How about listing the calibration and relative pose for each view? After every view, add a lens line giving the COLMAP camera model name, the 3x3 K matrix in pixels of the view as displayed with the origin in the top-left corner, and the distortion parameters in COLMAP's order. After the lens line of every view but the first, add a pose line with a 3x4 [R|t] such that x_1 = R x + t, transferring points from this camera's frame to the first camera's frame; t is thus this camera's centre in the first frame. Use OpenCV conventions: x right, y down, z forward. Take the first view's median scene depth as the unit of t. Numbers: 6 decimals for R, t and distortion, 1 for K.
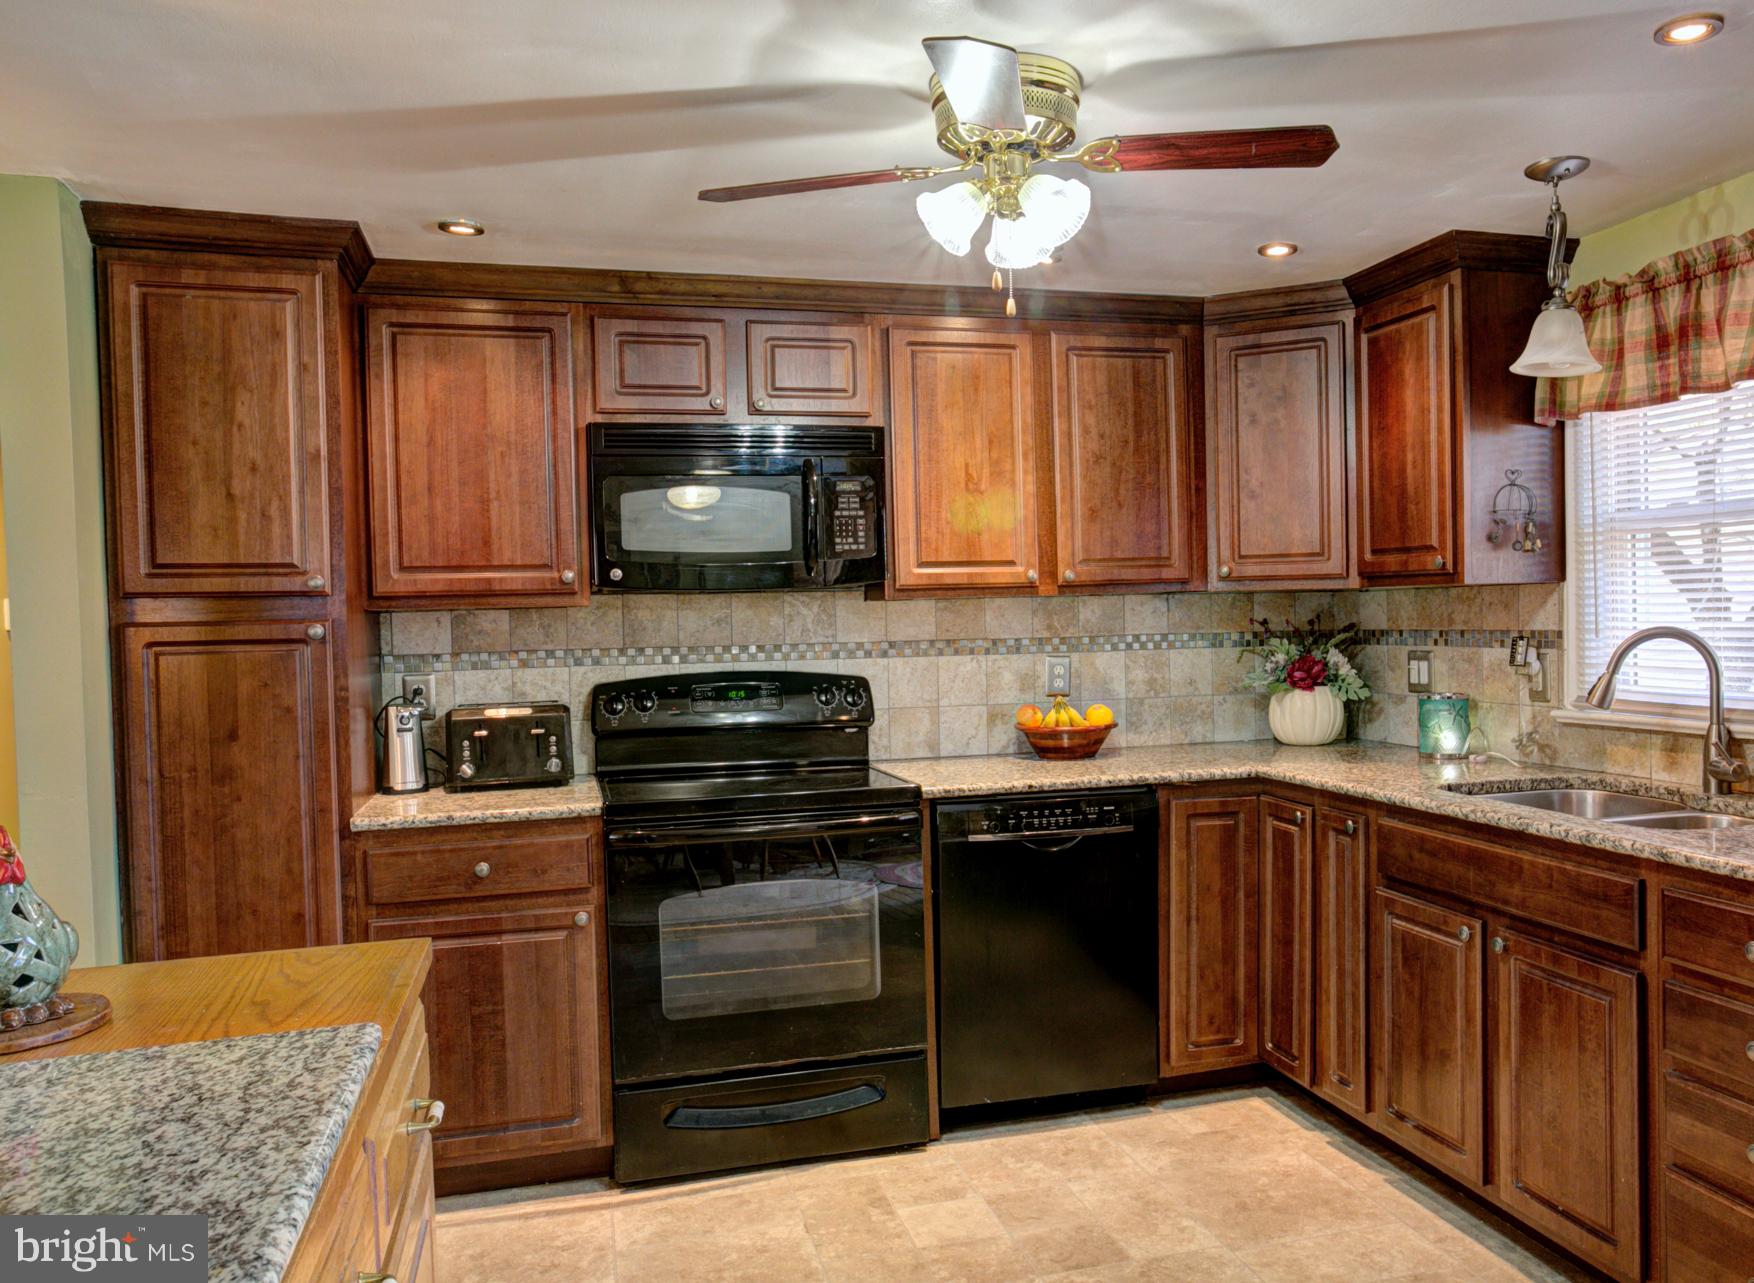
lens RADIAL K [[1372.2, 0, 978.3], [0, 1372.2, 645.8], [0, 0, 1]] dist [-0.026242, 0.007449]
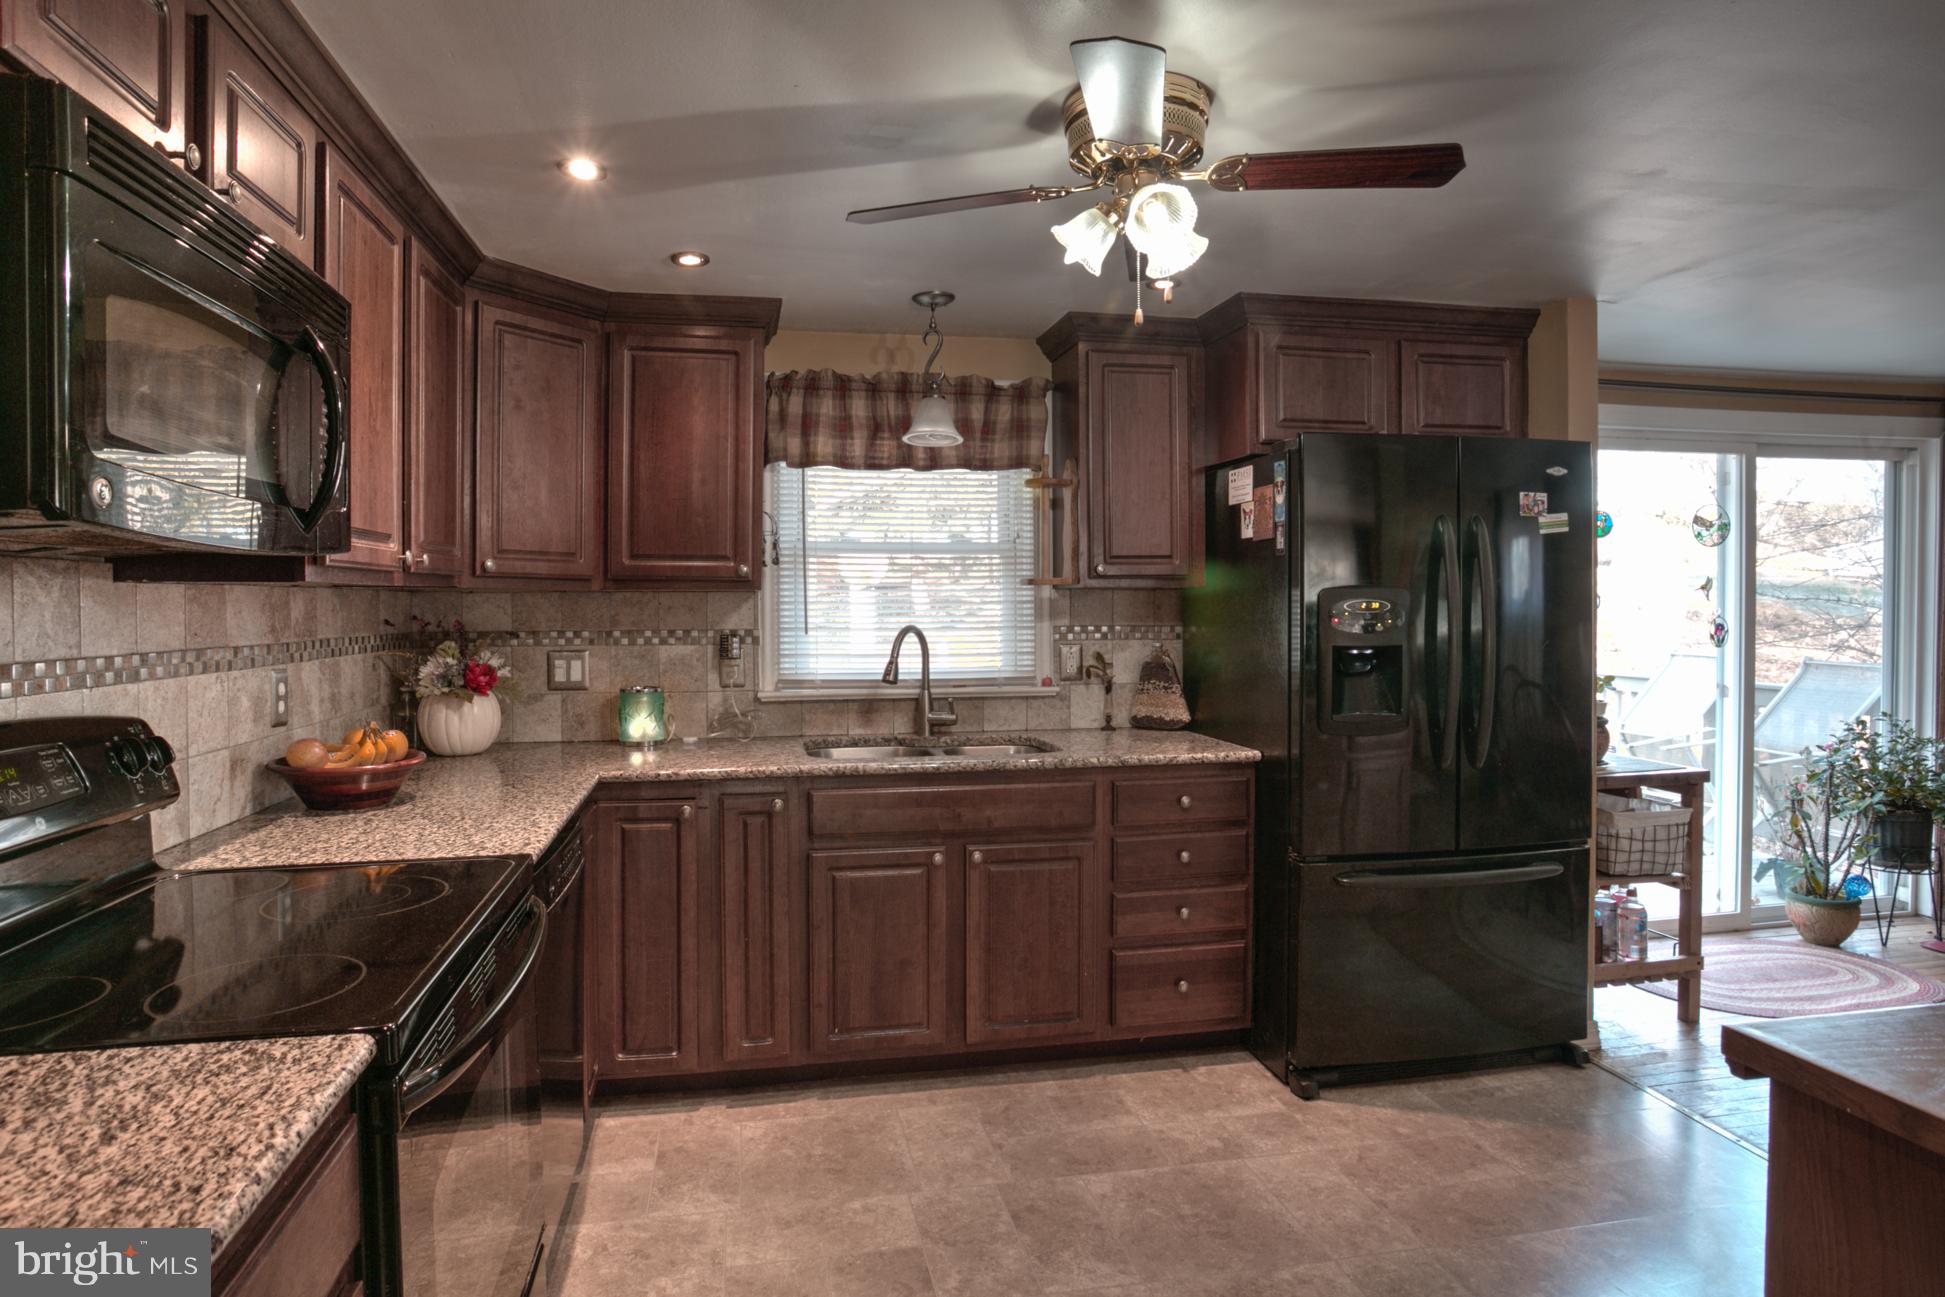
lens RADIAL K [[1076.0, 0, 947.2], [0, 1076.0, 623.5], [0, 0, 1]] dist [-0.004521, 0.001142]
pose [[0.113633, 0.003734, 0.993516, -0.565839], [0.020637, 0.999768, -0.006118, -0.007315], [-0.993308, 0.021198, 0.113529, 0.729386]]
